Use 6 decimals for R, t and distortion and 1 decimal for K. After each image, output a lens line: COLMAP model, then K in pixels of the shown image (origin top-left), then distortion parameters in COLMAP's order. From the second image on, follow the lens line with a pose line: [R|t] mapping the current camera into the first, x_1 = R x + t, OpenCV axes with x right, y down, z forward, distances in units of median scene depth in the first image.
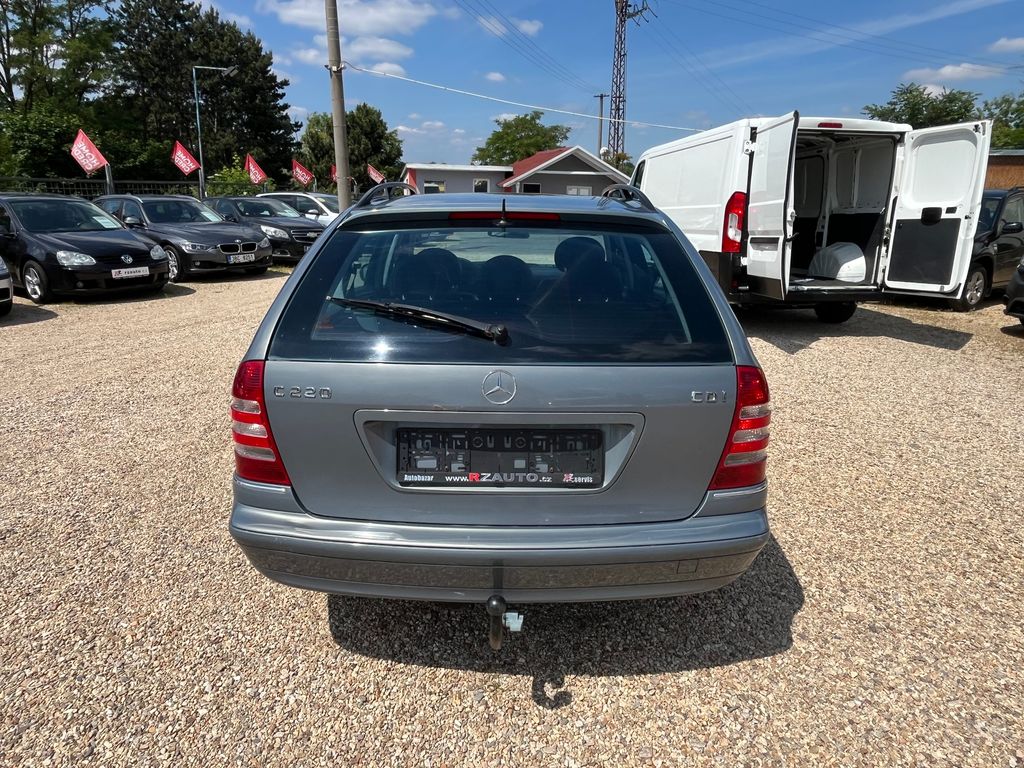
lens RADIAL K [[651.6, 0, 513.0], [0, 651.6, 381.4], [0, 0, 1]] dist [-0.002770, -0.003370]
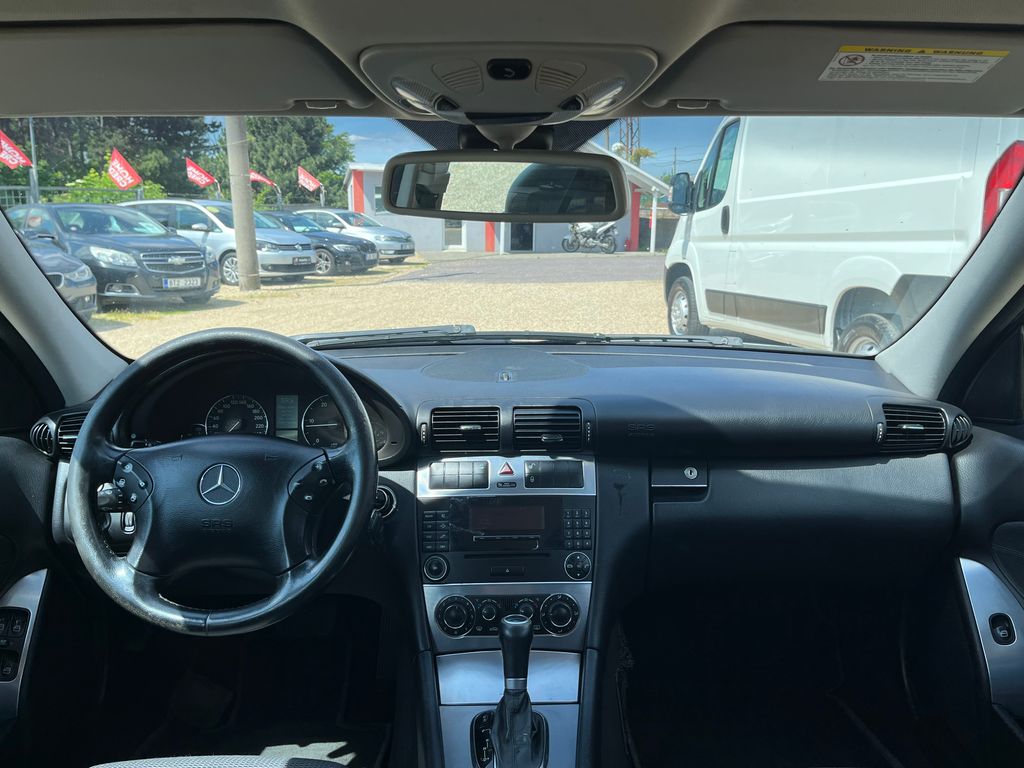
lens RADIAL K [[810.3, 0, 520.2], [0, 810.3, 382.8], [0, 0, 1]] dist [0.058519, -0.087826]
pose [[0.999481, -0.019479, 0.025644, -0.001230], [0.021253, 0.997260, -0.070853, -0.094363], [-0.024194, 0.071361, 0.997157, 0.458357]]
